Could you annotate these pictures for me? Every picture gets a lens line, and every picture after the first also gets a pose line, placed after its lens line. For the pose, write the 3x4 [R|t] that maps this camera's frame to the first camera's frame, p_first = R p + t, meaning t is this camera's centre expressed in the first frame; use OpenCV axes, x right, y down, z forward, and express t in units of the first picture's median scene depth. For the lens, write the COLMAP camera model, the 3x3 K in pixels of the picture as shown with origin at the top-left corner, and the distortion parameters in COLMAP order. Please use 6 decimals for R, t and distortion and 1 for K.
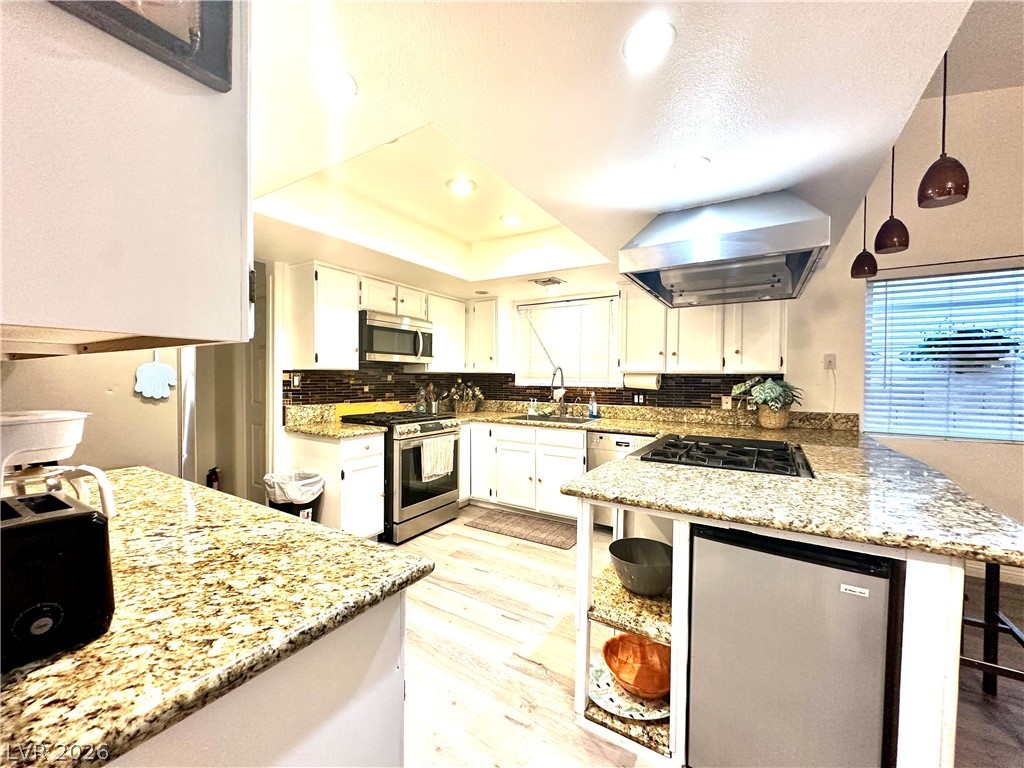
lens RADIAL K [[408.5, 0, 513.4], [0, 408.5, 383.9], [0, 0, 1]] dist [-0.001712, 0.000580]
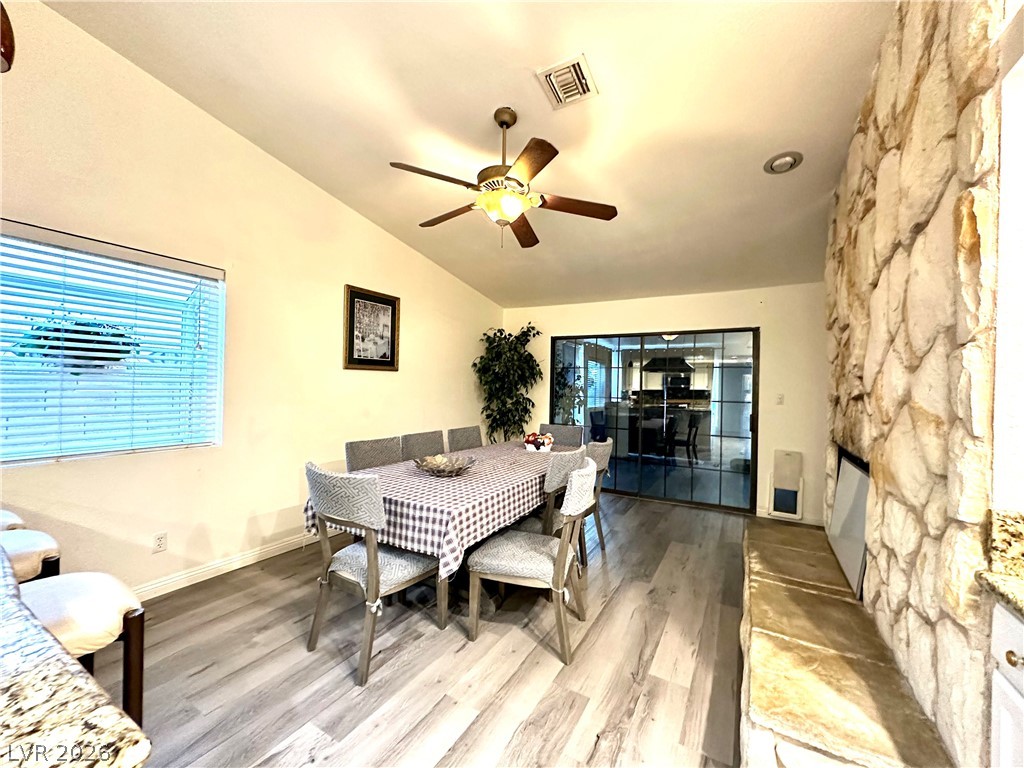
lens RADIAL K [[408.5, 0, 512.2], [0, 408.5, 384.2], [0, 0, 1]] dist [-0.001712, 0.000580]
pose [[-0.025296, -0.005452, 0.999665, 0.240352], [-0.003450, 0.999980, 0.005367, -0.012957], [-0.999674, -0.003313, -0.025314, 0.143015]]
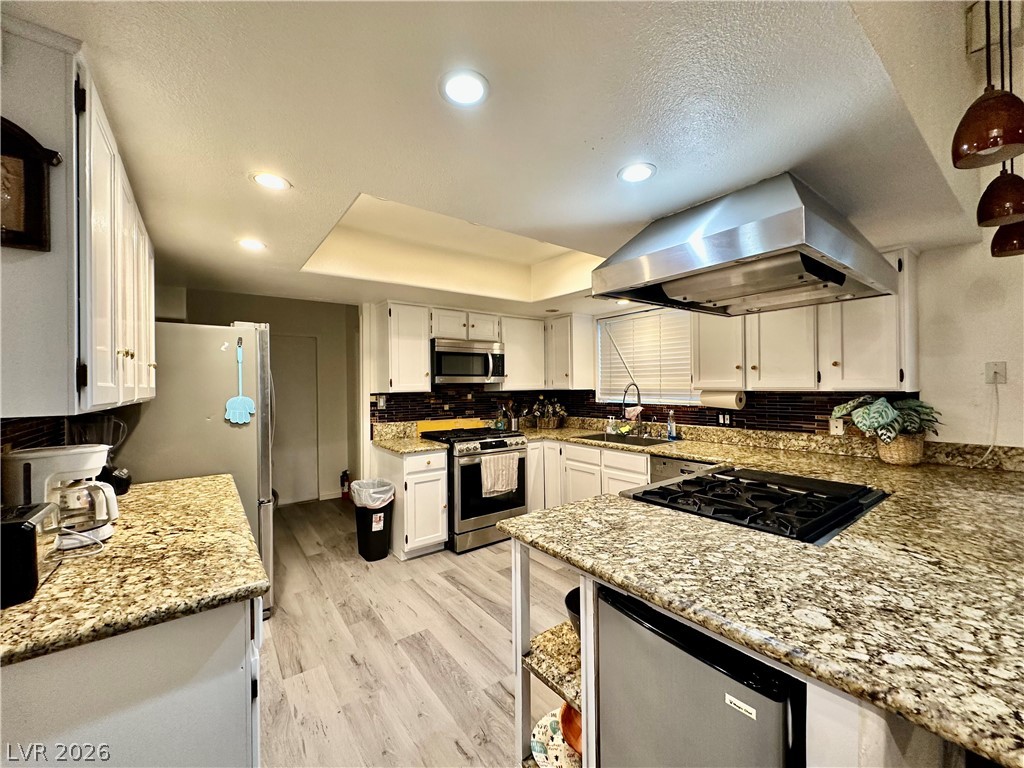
lens RADIAL K [[408.5, 0, 513.5], [0, 408.5, 383.9], [0, 0, 1]] dist [-0.001712, 0.000580]
pose [[0.931292, -0.019096, -0.363773, 0.255697], [0.012354, 0.999706, -0.020850, -0.031317], [0.364064, 0.014923, 0.931254, 0.042259]]
